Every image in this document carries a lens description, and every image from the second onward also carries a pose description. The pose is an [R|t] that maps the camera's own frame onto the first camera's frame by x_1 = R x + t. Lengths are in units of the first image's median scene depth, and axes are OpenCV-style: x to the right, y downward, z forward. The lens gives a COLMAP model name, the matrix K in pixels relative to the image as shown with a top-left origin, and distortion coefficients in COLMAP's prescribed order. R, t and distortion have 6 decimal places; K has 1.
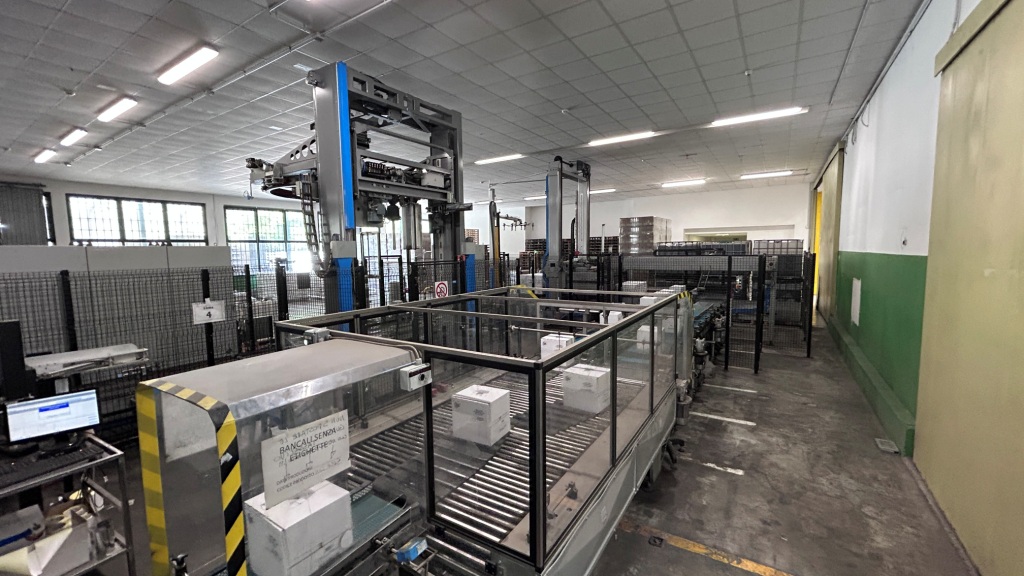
lens RADIAL K [[413.2, 0, 510.0], [0, 413.2, 289.5], [0, 0, 1]] dist [-0.001041, 0.000878]
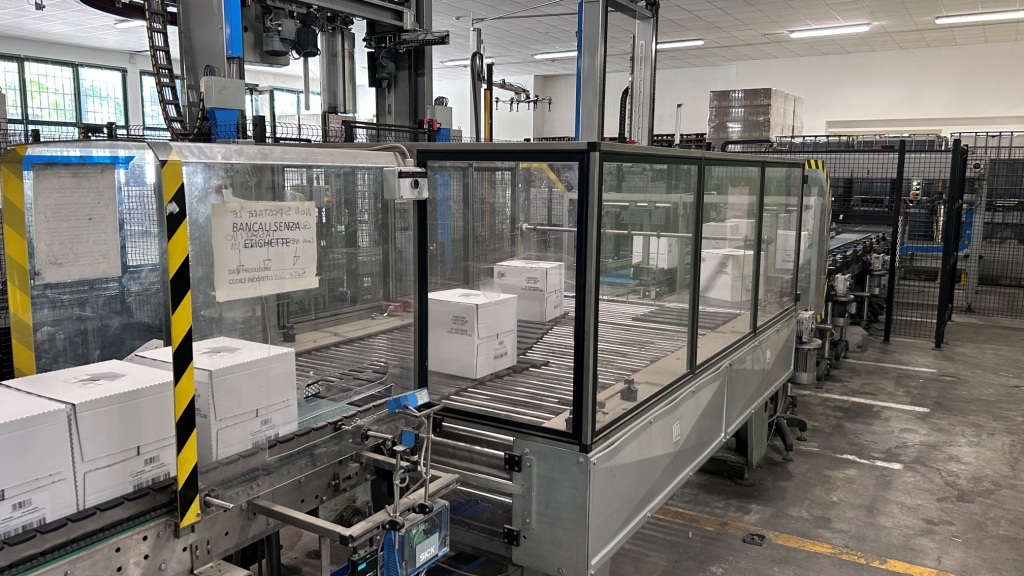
lens RADIAL K [[777.0, 0, 519.0], [0, 777.0, 287.9], [0, 0, 1]] dist [0.036287, -0.035348]
pose [[0.999364, 0.021530, 0.028414, -0.022052], [-0.022992, 0.998372, 0.052190, 0.088682], [-0.027244, -0.052810, 0.998233, -0.075821]]
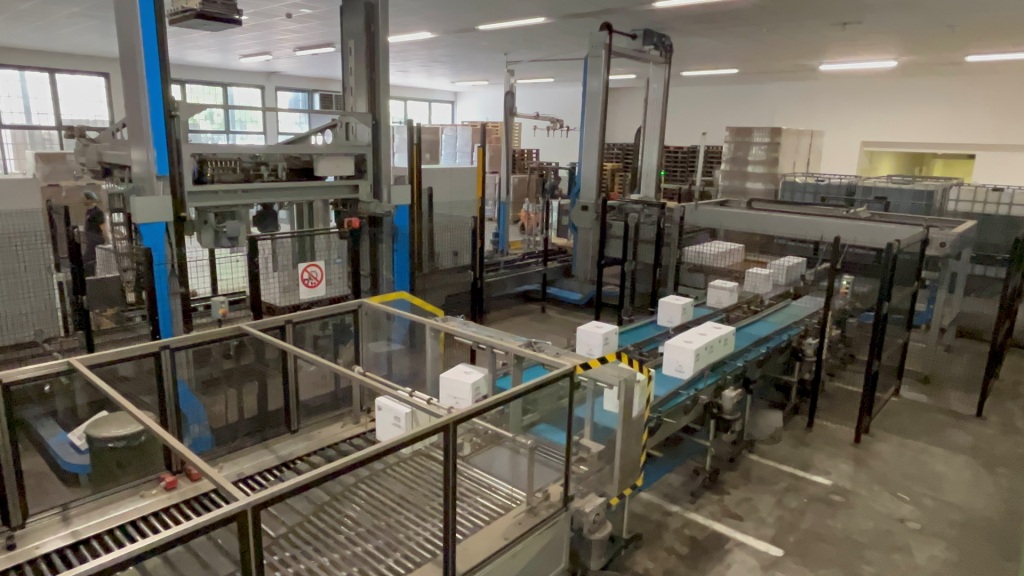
lens RADIAL K [[638.8, 0, 509.4], [0, 638.8, 287.2], [0, 0, 1]] dist [-0.005558, -0.002299]
pose [[0.986367, 0.079084, -0.144315, 0.258439], [-0.059043, 0.988640, 0.138218, -0.125364], [0.153606, -0.127813, 0.979831, 0.083481]]
